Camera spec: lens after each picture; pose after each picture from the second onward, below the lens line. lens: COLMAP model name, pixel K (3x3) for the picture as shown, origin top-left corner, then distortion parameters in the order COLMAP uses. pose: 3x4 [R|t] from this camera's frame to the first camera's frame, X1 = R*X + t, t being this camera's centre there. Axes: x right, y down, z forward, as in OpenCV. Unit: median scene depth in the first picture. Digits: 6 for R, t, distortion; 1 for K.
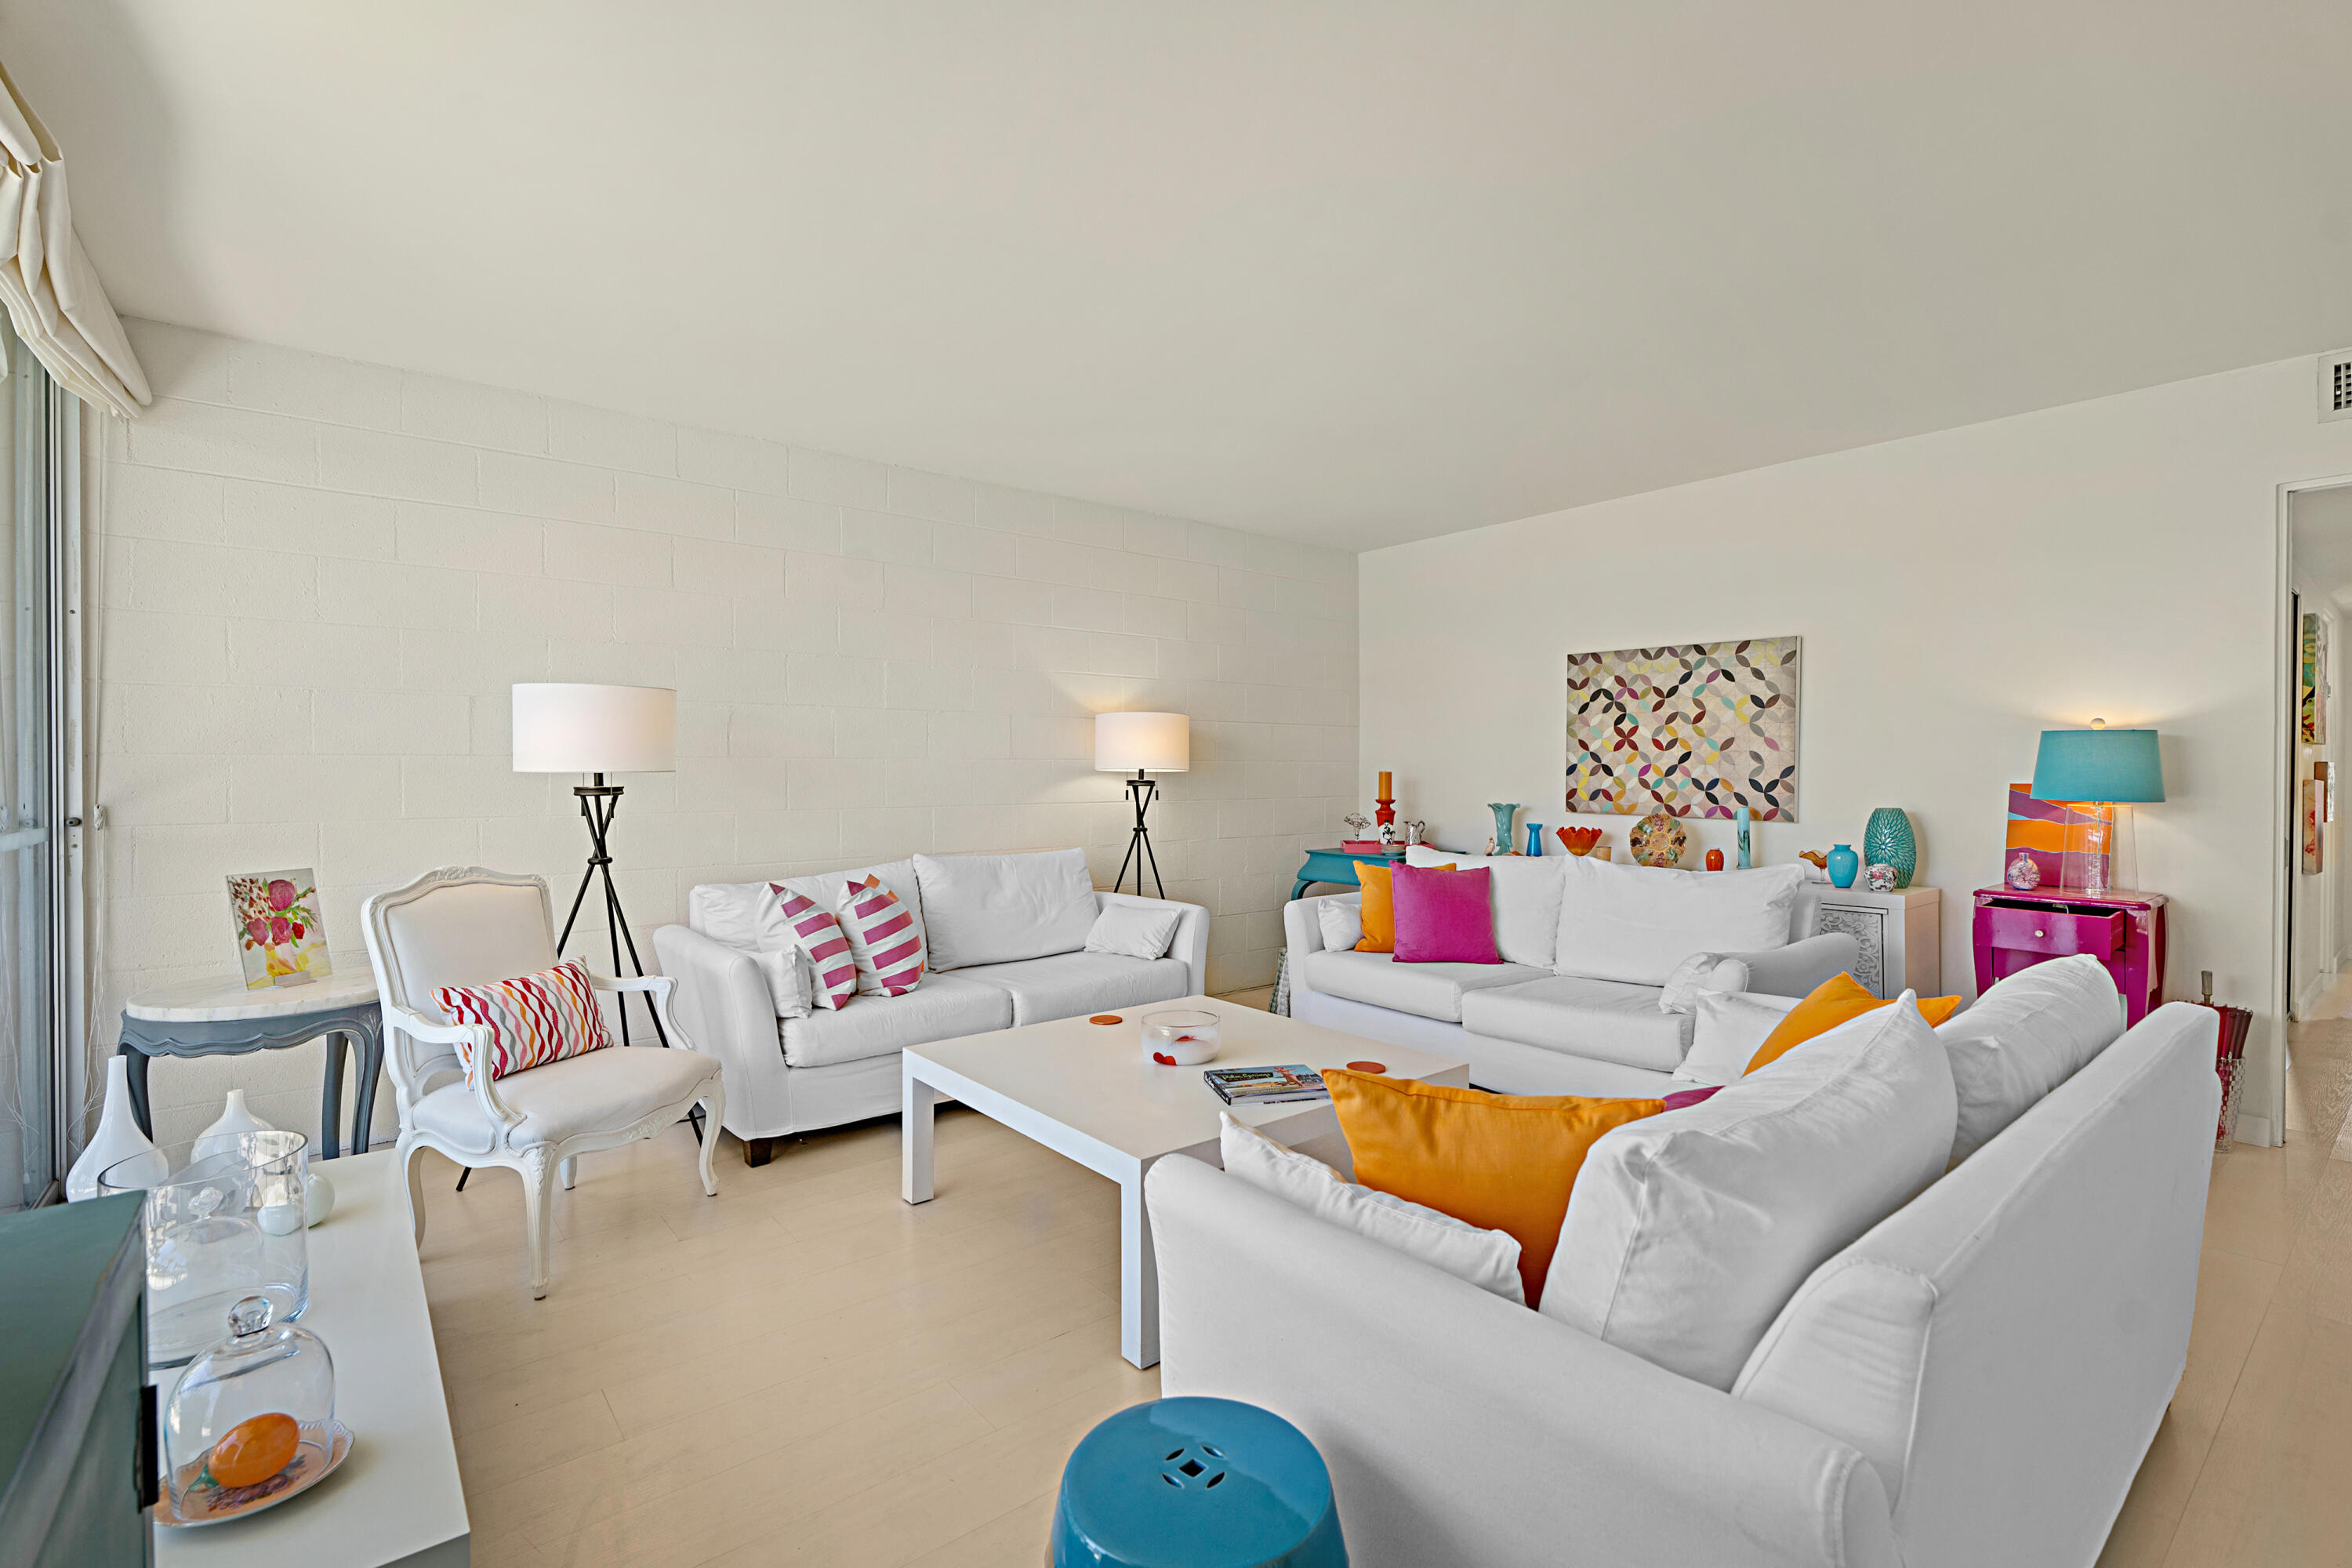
lens RADIAL K [[1057.0, 0, 1187.9], [0, 1057.0, 783.8], [0, 0, 1]] dist [0.001430, 0.000521]
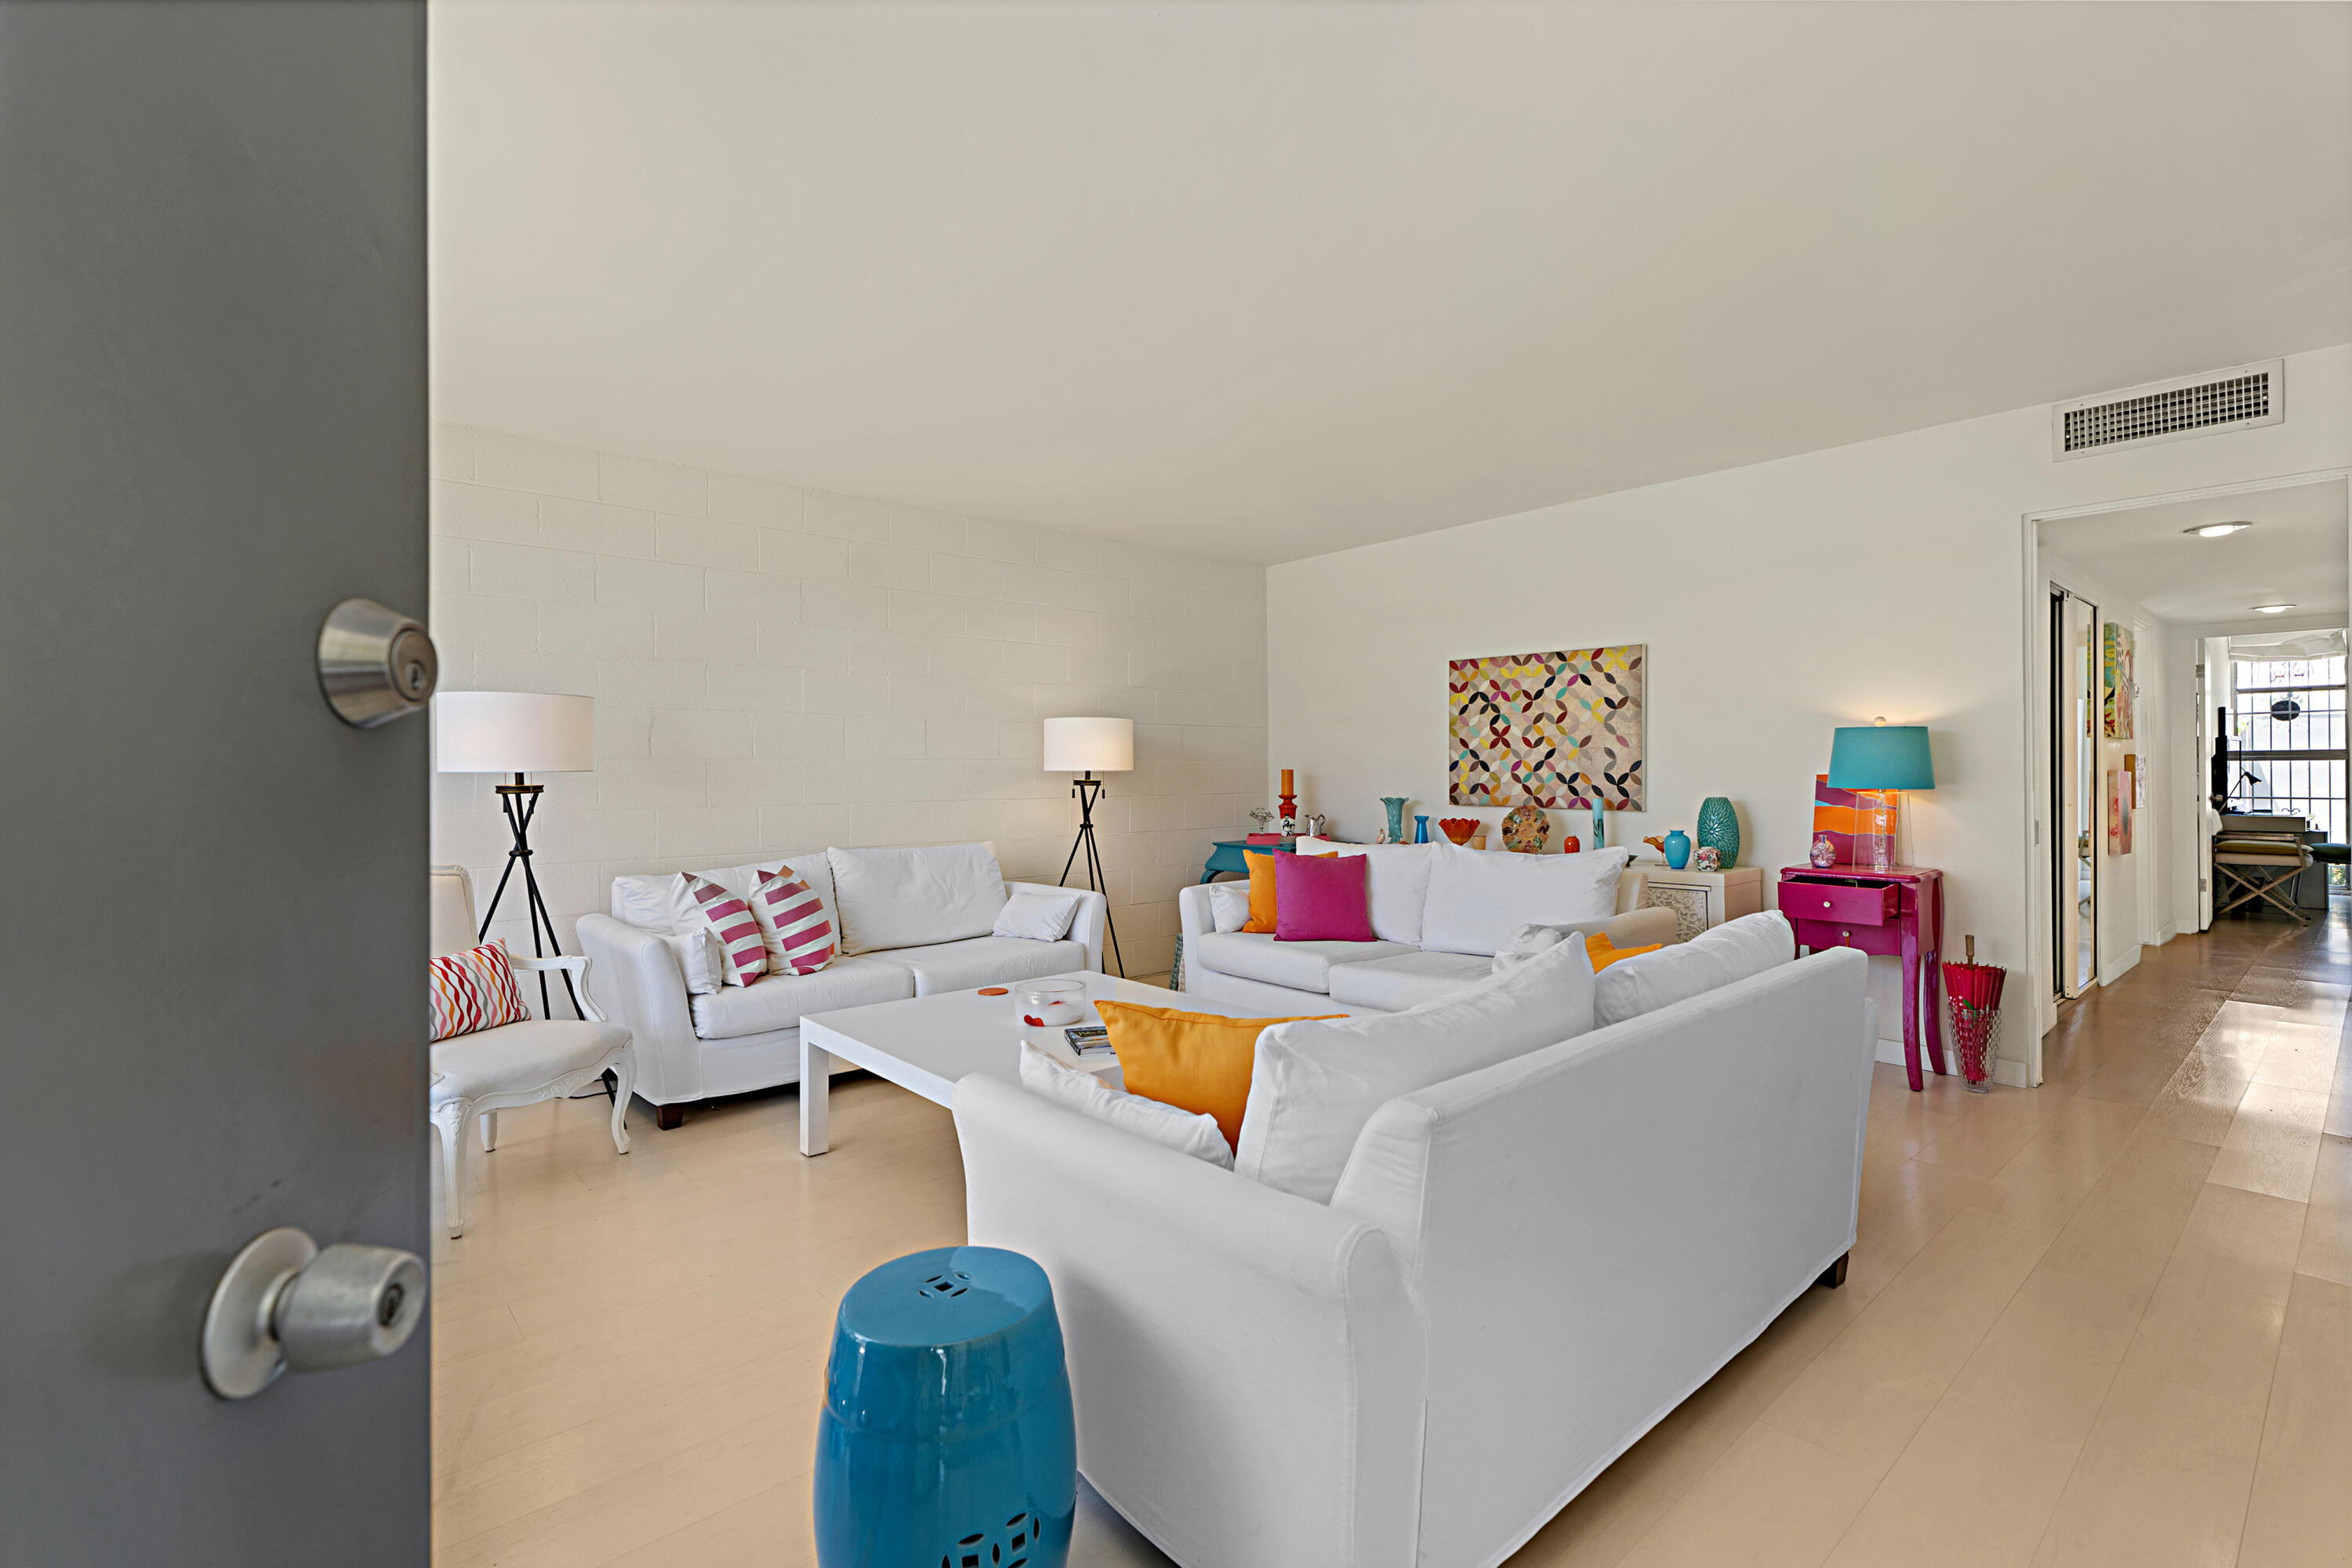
lens RADIAL K [[1043.8, 0, 1210.9], [0, 1043.8, 775.2], [0, 0, 1]] dist [0.002441, 0.000595]
pose [[0.998472, -0.007742, 0.054714, 0.072431], [0.008288, 0.999918, -0.009753, 0.006344], [-0.054634, 0.010191, 0.998454, -0.087787]]
